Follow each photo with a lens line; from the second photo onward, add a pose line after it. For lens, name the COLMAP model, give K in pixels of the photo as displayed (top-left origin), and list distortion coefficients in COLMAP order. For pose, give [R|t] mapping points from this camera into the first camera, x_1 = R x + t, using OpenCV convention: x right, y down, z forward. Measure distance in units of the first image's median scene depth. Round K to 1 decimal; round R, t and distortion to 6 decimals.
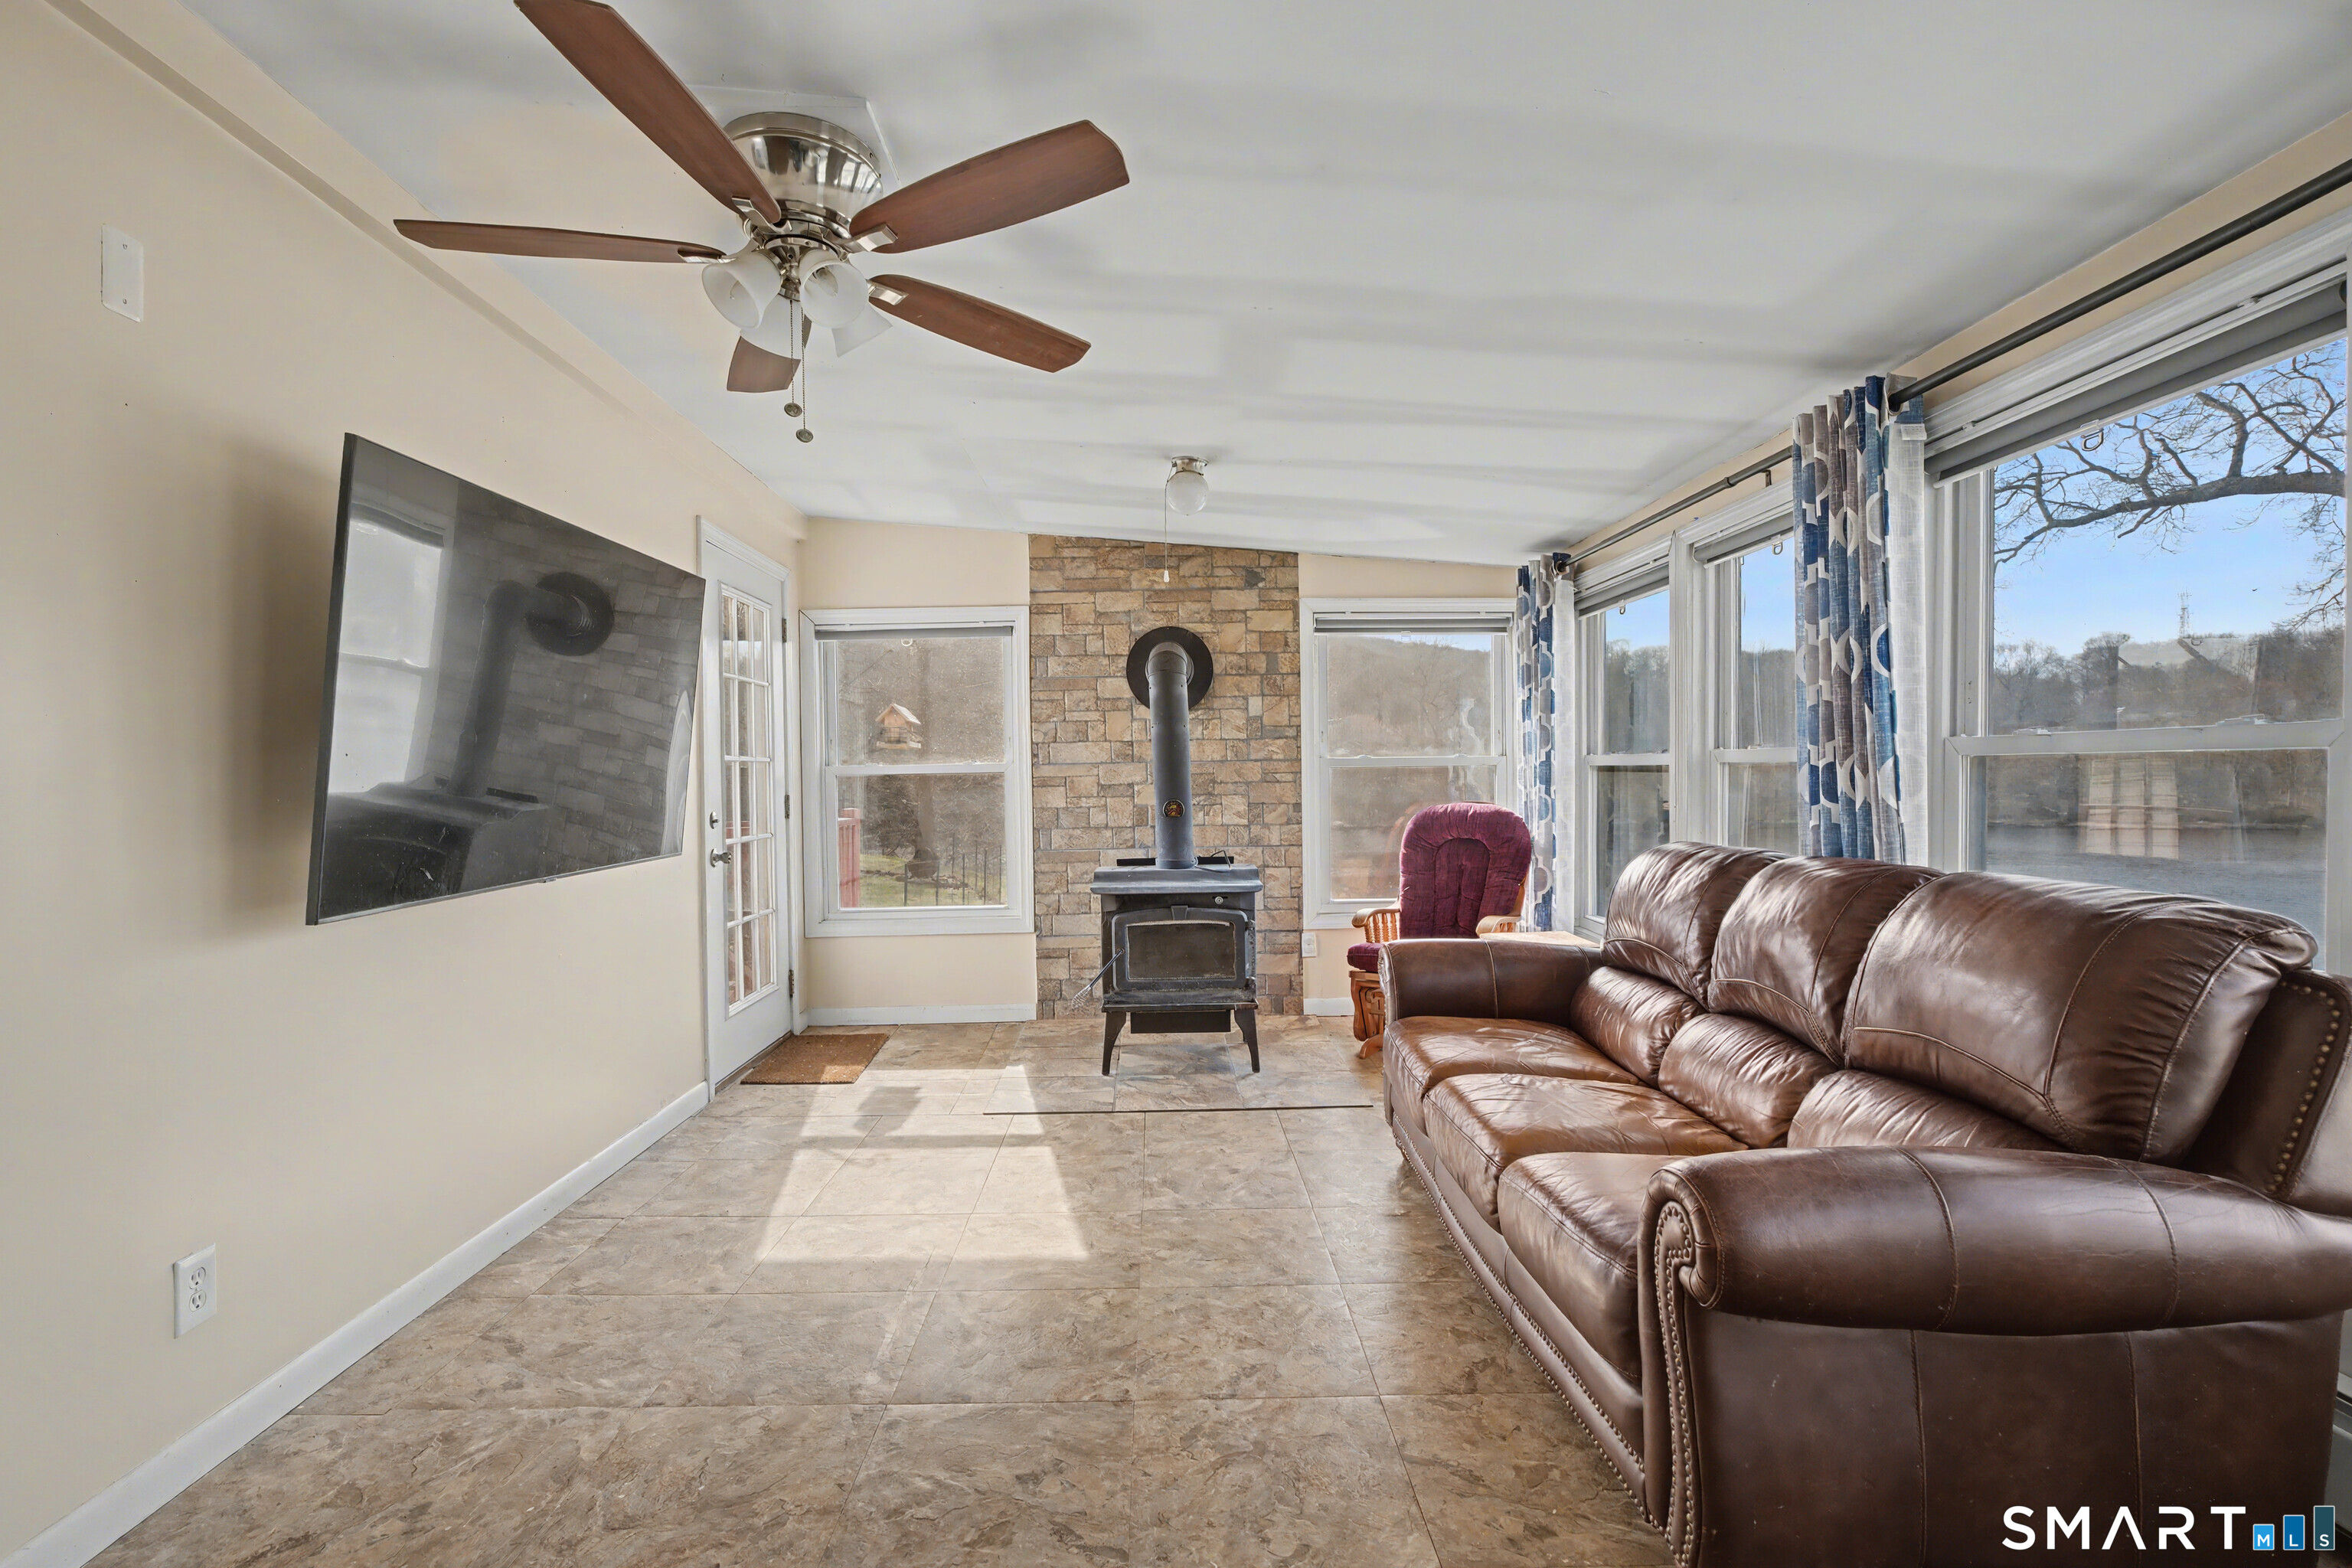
lens RADIAL K [[1106.9, 0, 1179.8], [0, 1106.9, 794.4], [0, 0, 1]] dist [-0.005751, 0.001753]
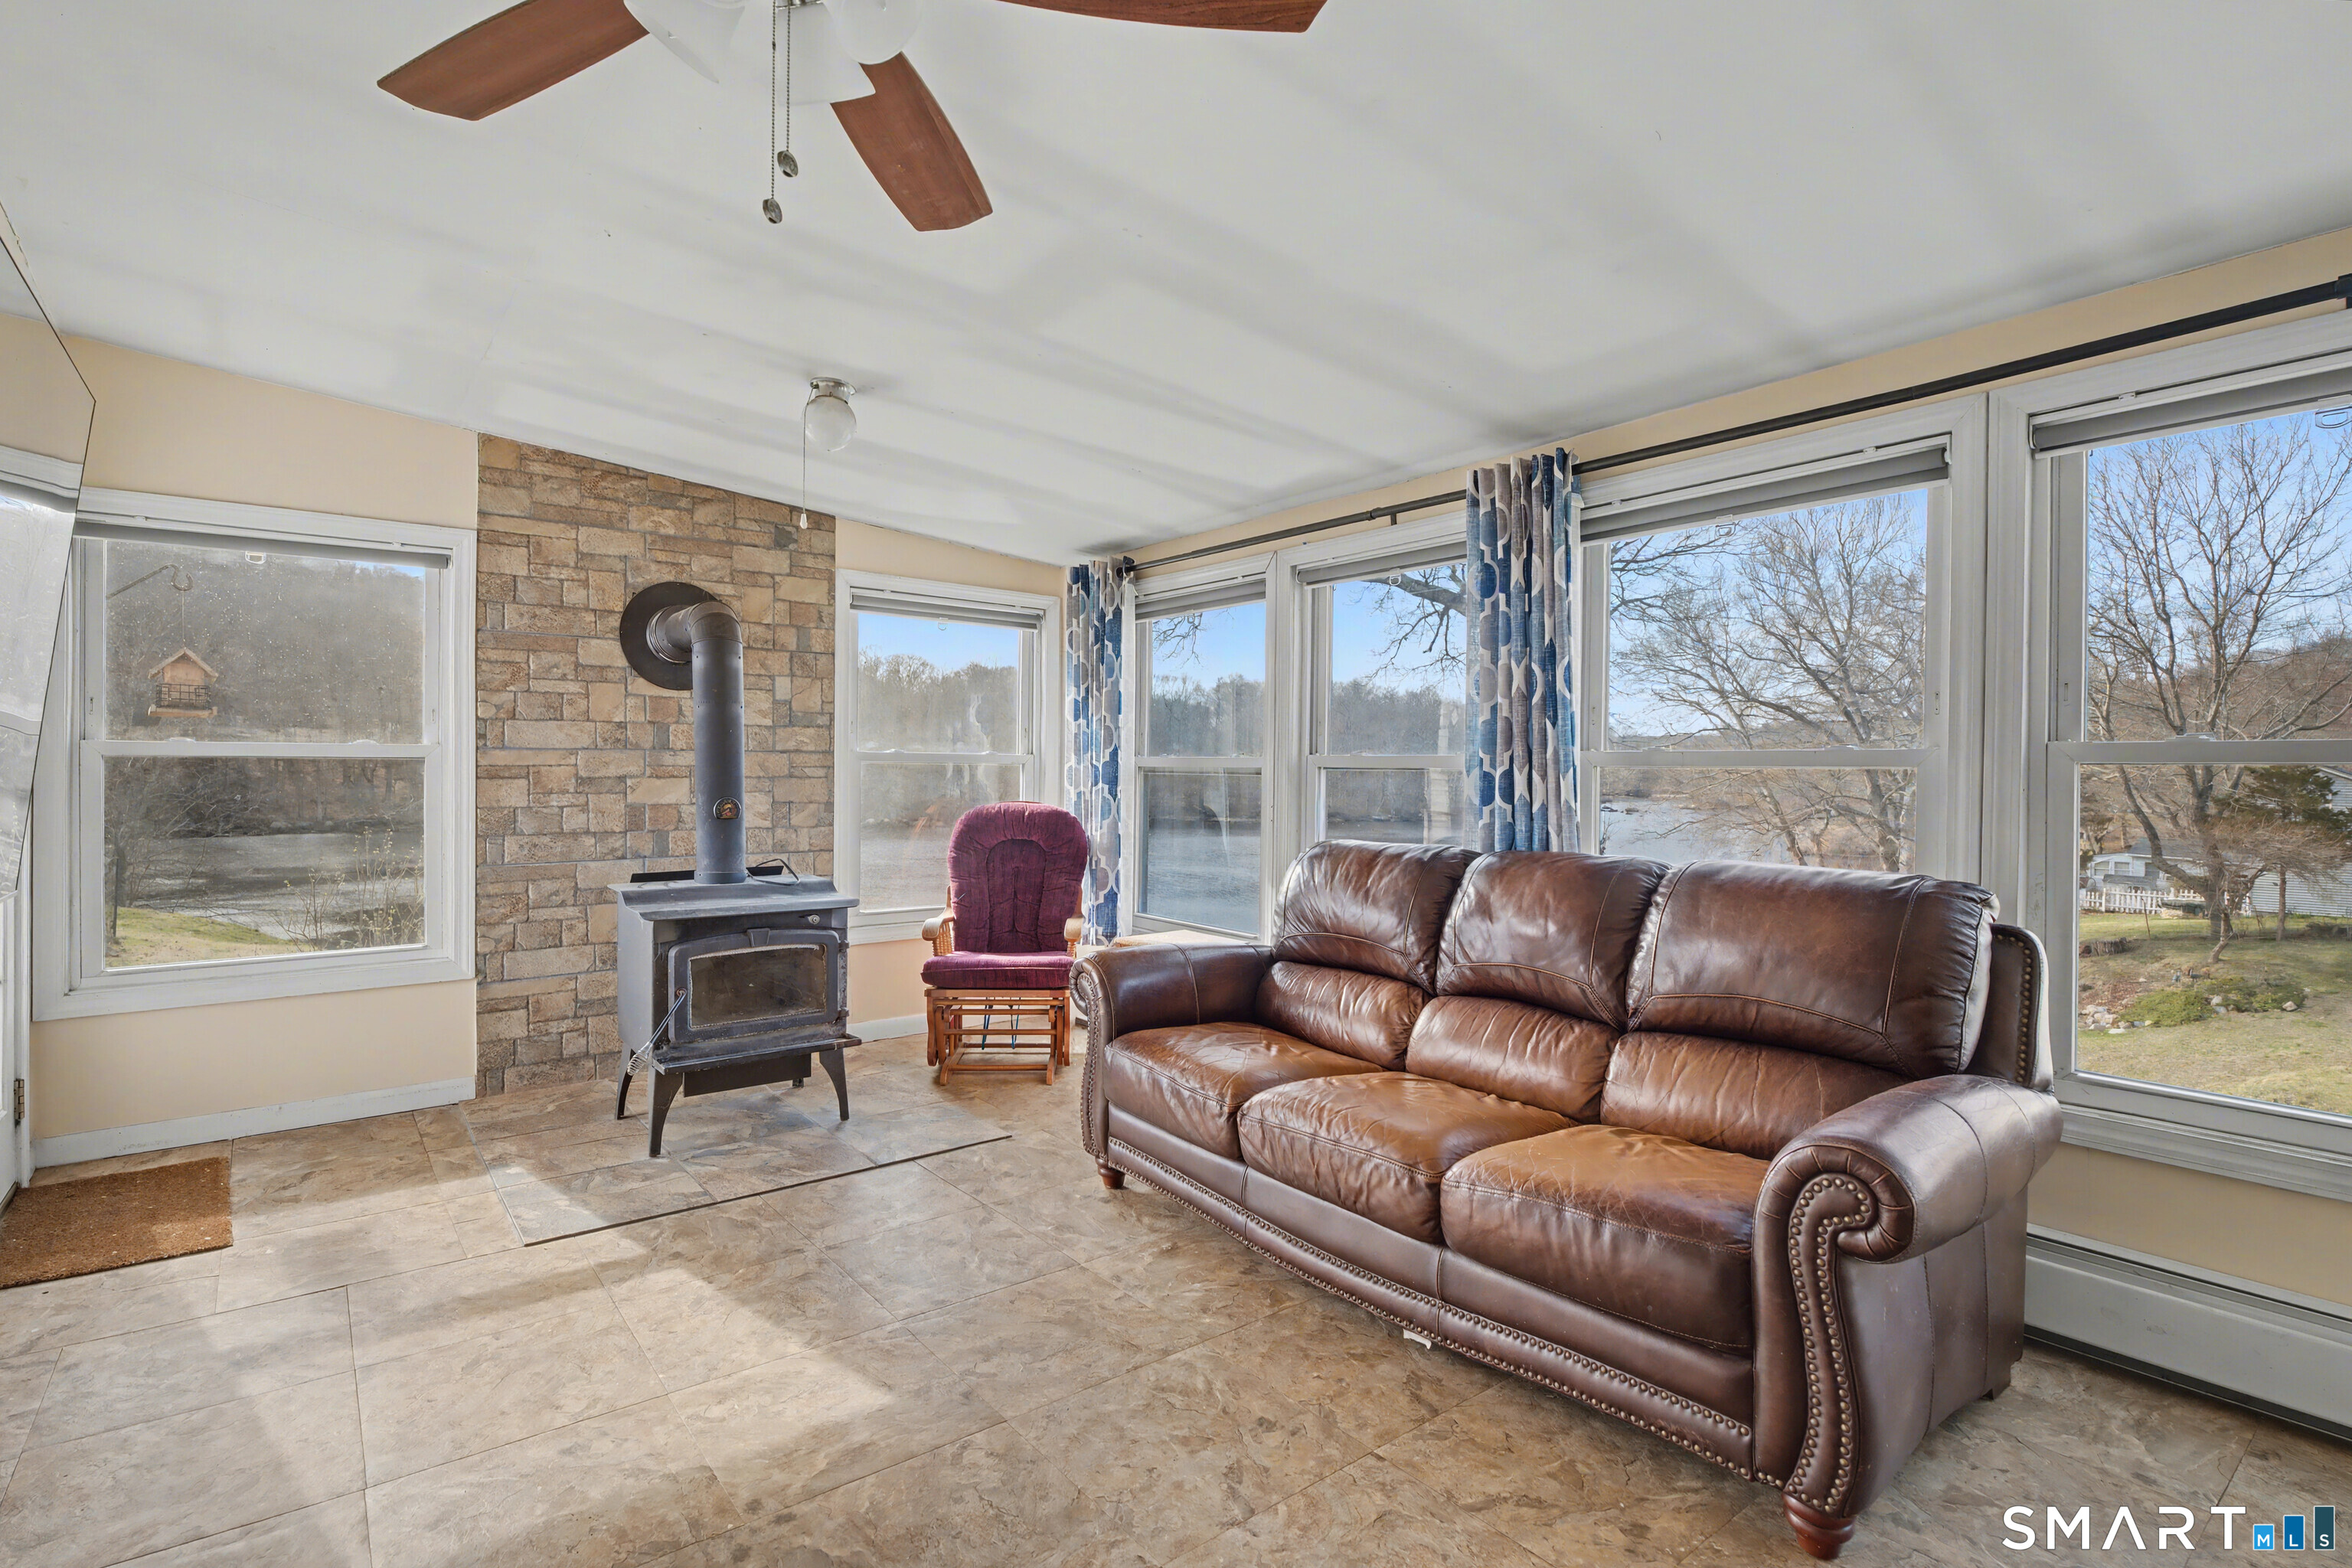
lens RADIAL K [[1106.9, 0, 1173.9], [0, 1106.9, 776.3], [0, 0, 1]] dist [-0.005751, 0.001753]
pose [[0.800766, 0.016899, 0.598739, -0.232816], [-0.007927, 0.999813, -0.017617, 0.000906], [-0.598925, 0.009360, 0.800750, 0.164405]]
